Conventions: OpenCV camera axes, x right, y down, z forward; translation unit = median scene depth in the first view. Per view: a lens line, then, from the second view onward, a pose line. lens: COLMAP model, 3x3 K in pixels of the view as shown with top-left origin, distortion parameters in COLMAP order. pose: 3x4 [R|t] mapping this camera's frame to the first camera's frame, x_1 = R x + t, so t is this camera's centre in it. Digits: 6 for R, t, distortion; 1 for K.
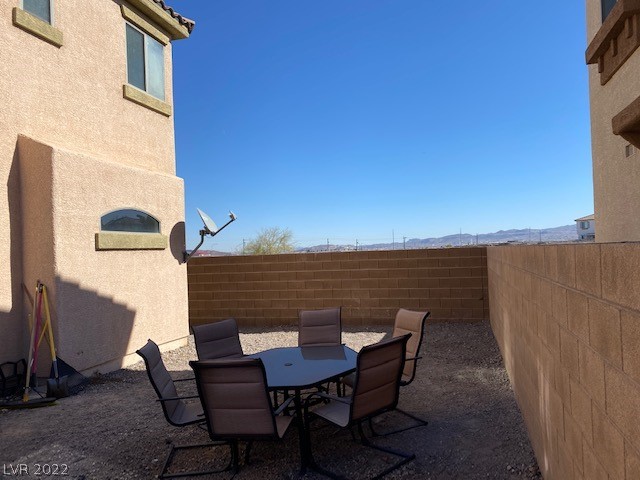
lens RADIAL K [[479.3, 0, 310.1], [0, 479.3, 242.6], [0, 0, 1]] dist [0.008225, -0.012012]
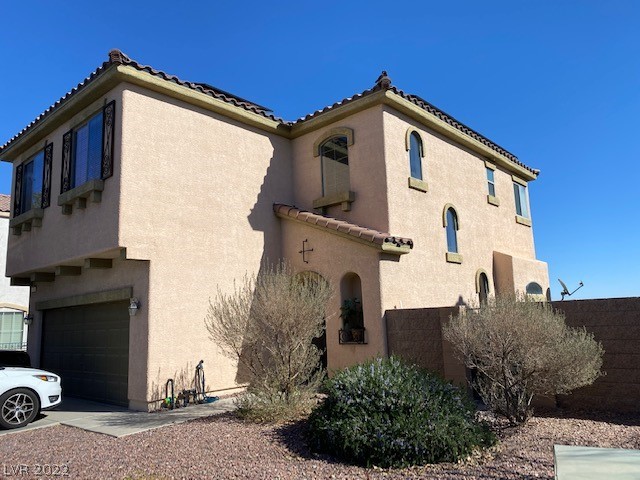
lens RADIAL K [[479.3, 0, 310.1], [0, 479.3, 242.6], [0, 0, 1]] dist [0.008225, -0.012012]
pose [[0.902336, -0.053143, -0.427744, -0.298760], [0.002238, 0.992935, -0.118641, 0.000515], [0.431027, 0.106097, 0.896080, -0.990608]]
